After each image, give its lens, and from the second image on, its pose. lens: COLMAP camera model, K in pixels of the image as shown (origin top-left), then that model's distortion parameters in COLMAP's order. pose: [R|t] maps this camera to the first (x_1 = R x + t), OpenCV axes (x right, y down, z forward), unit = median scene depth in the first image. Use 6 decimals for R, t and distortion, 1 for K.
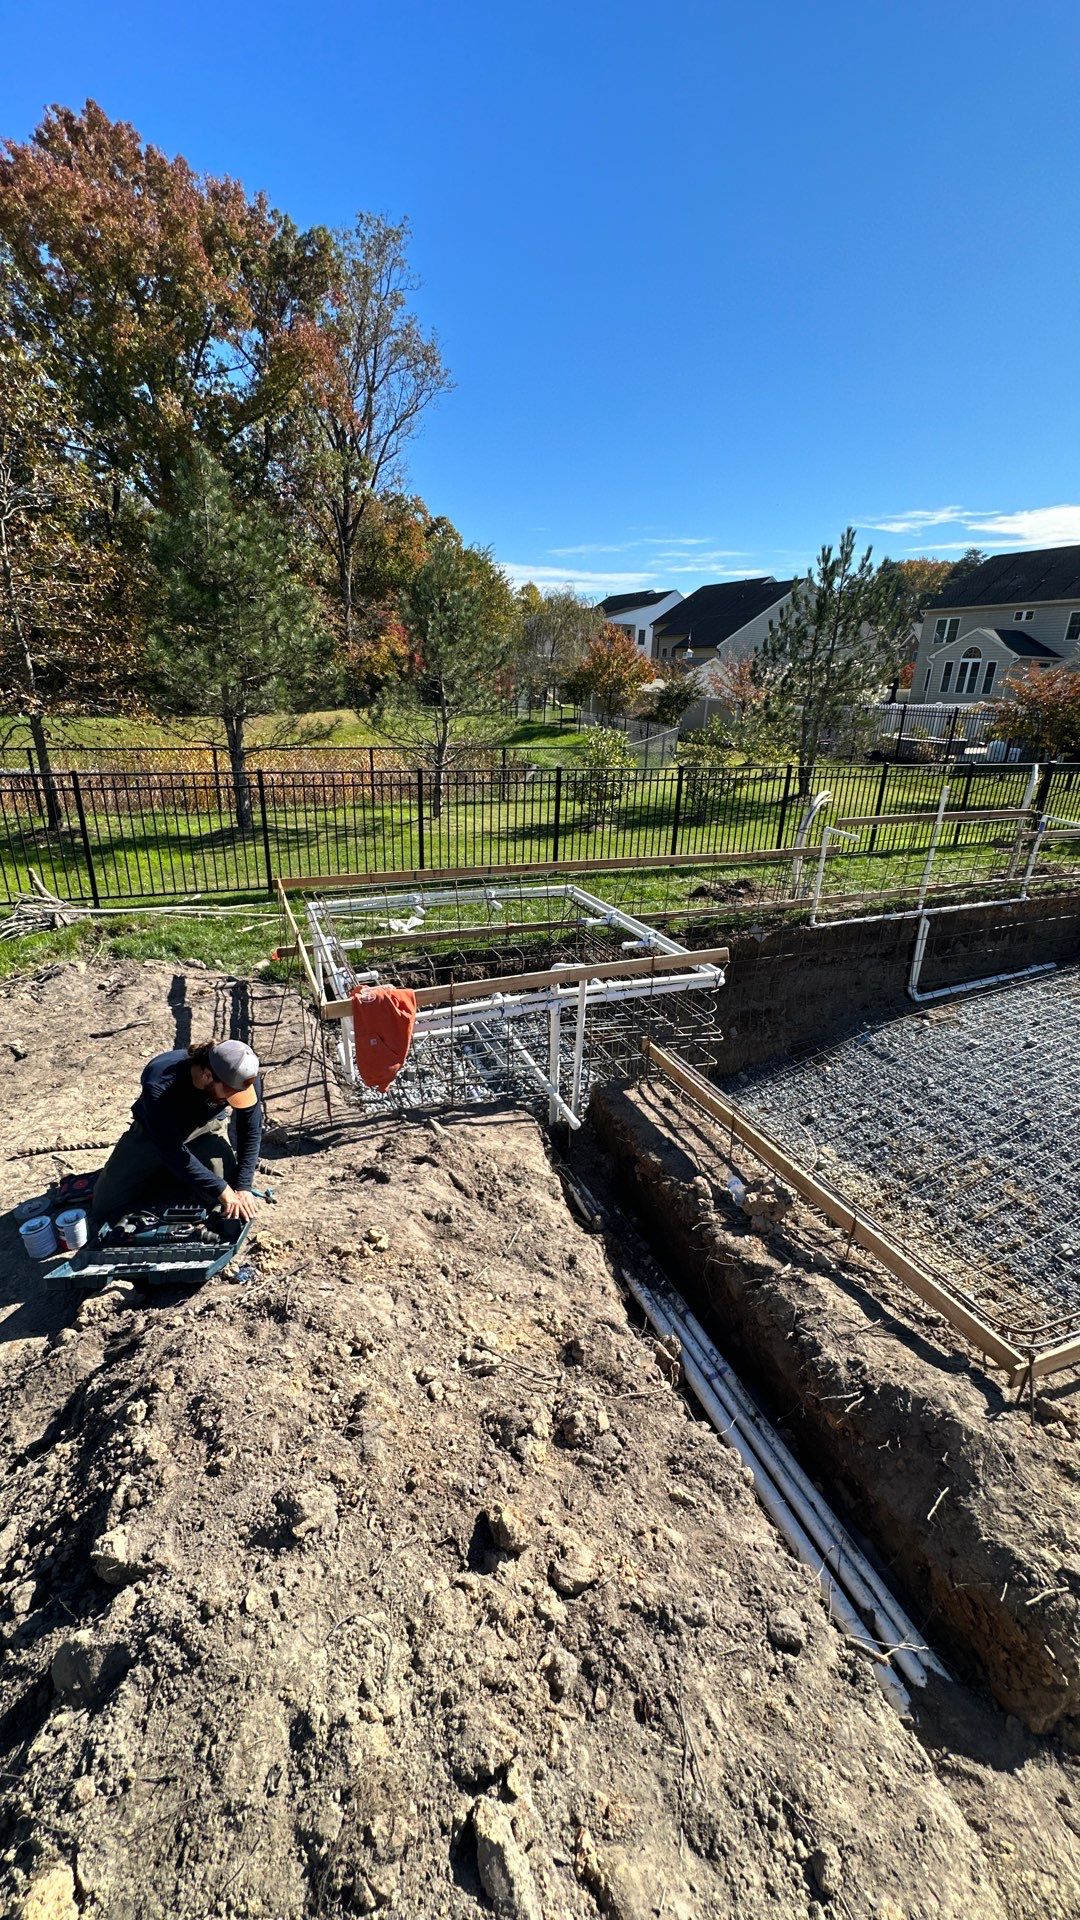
lens RADIAL K [[767.9, 0, 539.0], [0, 767.9, 960.5], [0, 0, 1]] dist [-0.002461, 0.000992]
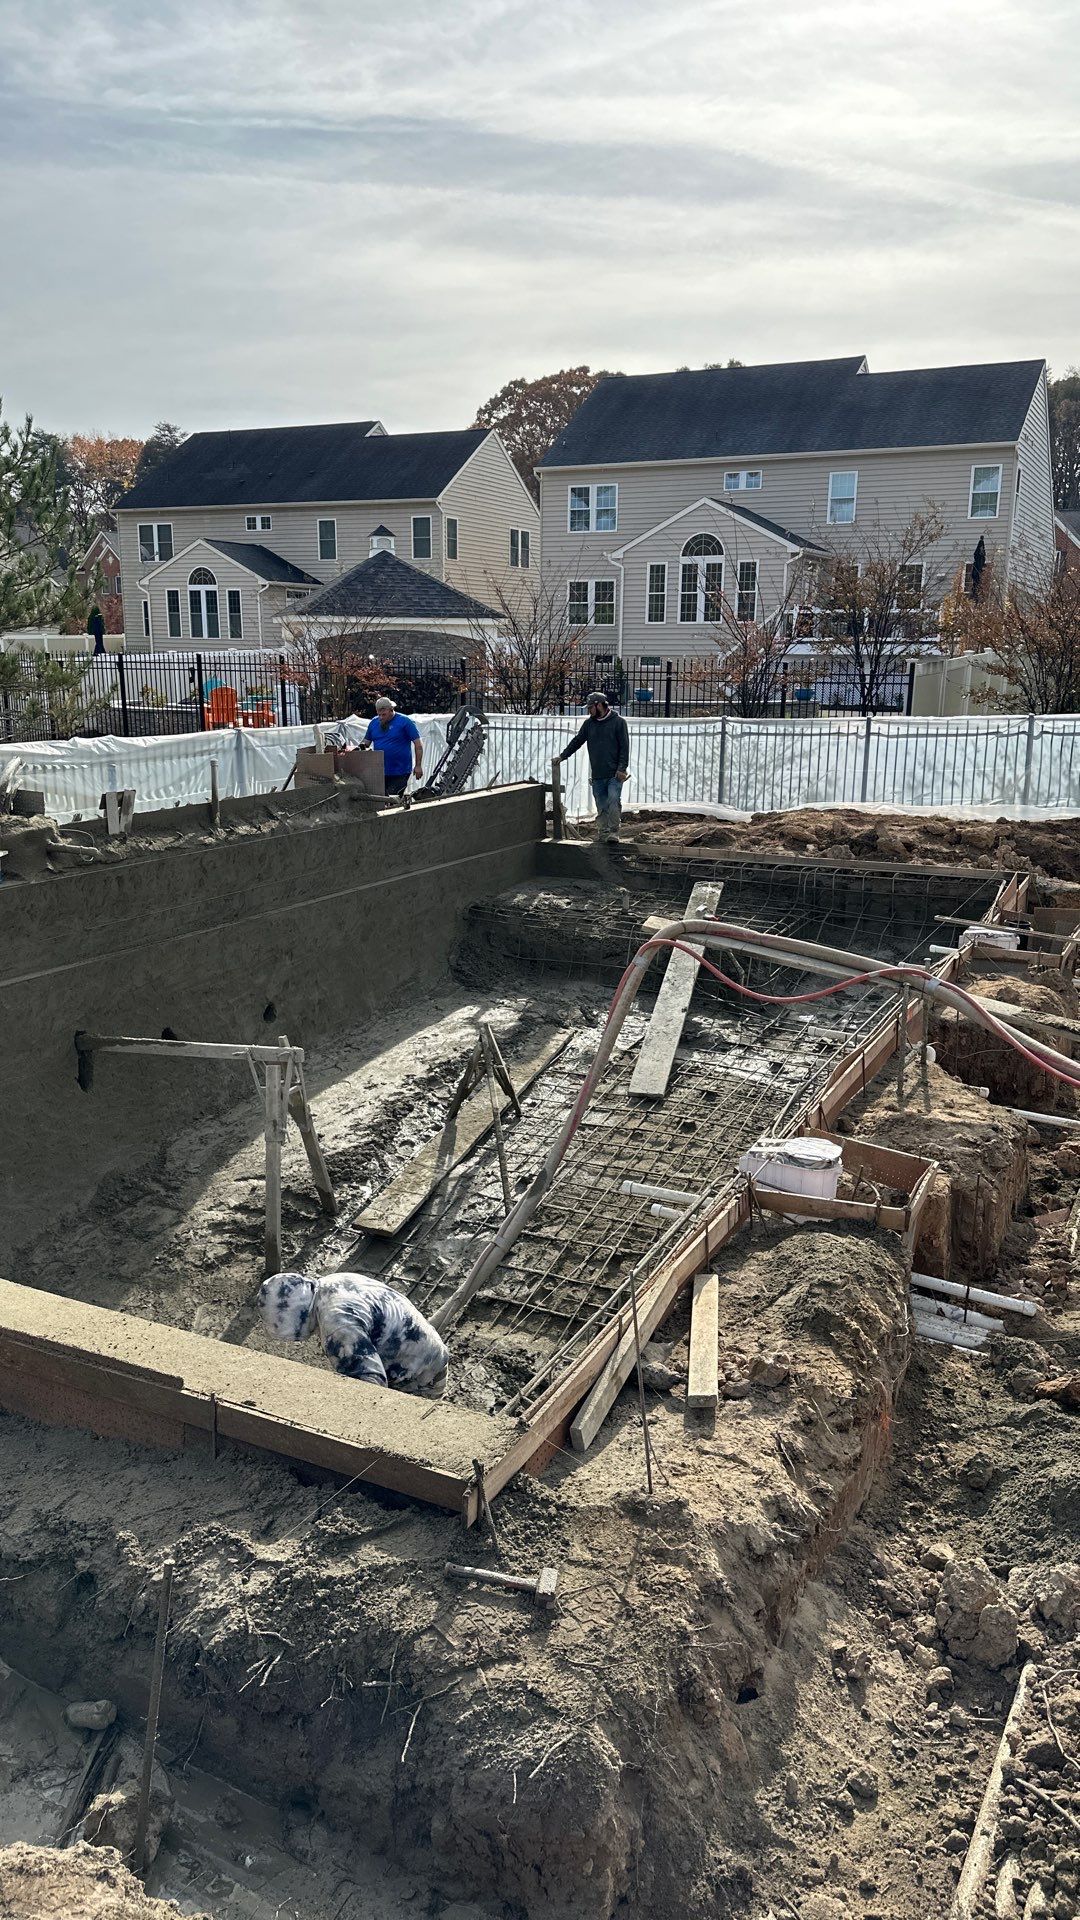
lens RADIAL K [[1351.4, 0, 536.9], [0, 1351.4, 966.0], [0, 0, 1]] dist [0.037473, -0.040679]
pose [[0.755692, -0.178610, 0.630101, -0.006758], [0.243592, 0.969724, -0.017263, 0.031304], [-0.607941, 0.166533, 0.776321, -0.029264]]
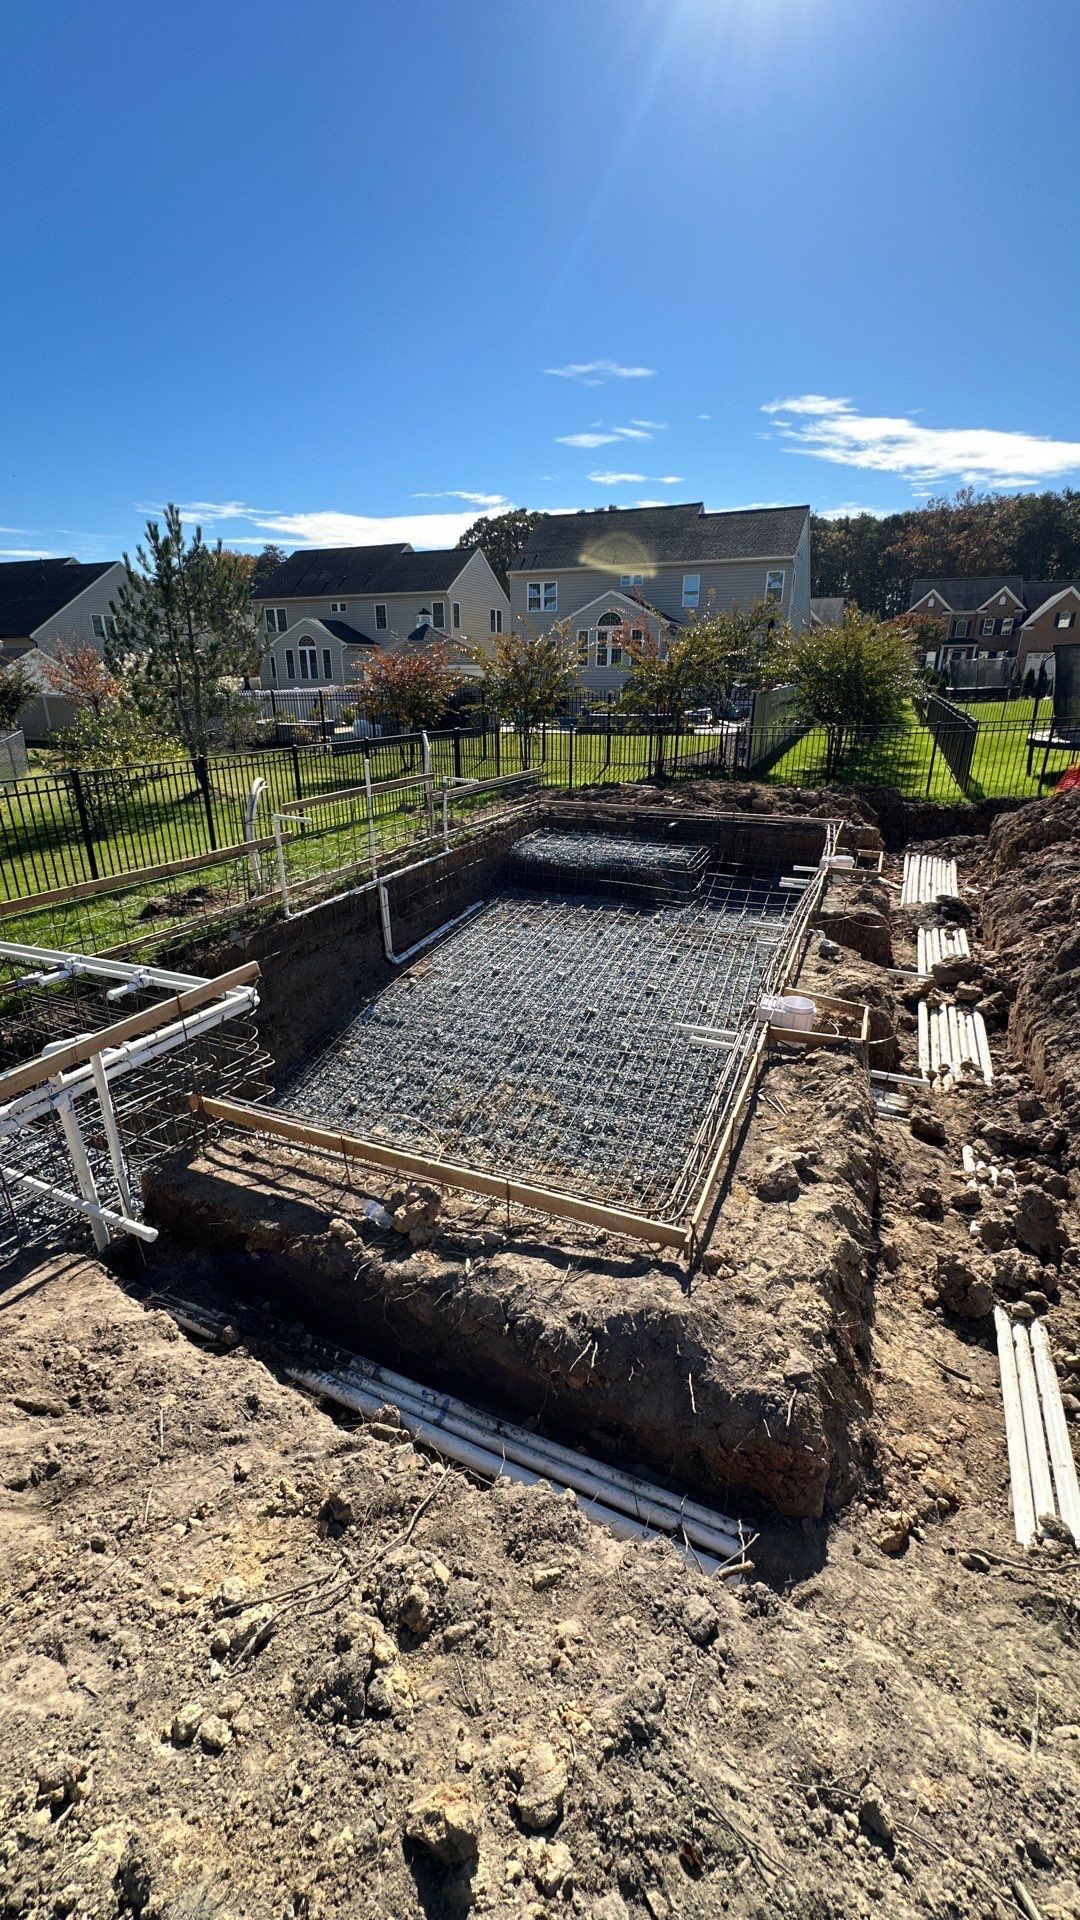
lens RADIAL K [[767.9, 0, 541.9], [0, 767.9, 960.4], [0, 0, 1]] dist [-0.002461, 0.000992]
pose [[0.716865, -0.271540, 0.642160, -0.046504], [0.265222, 0.958004, 0.109021, -0.014983], [-0.644796, 0.092162, 0.758778, 0.073953]]
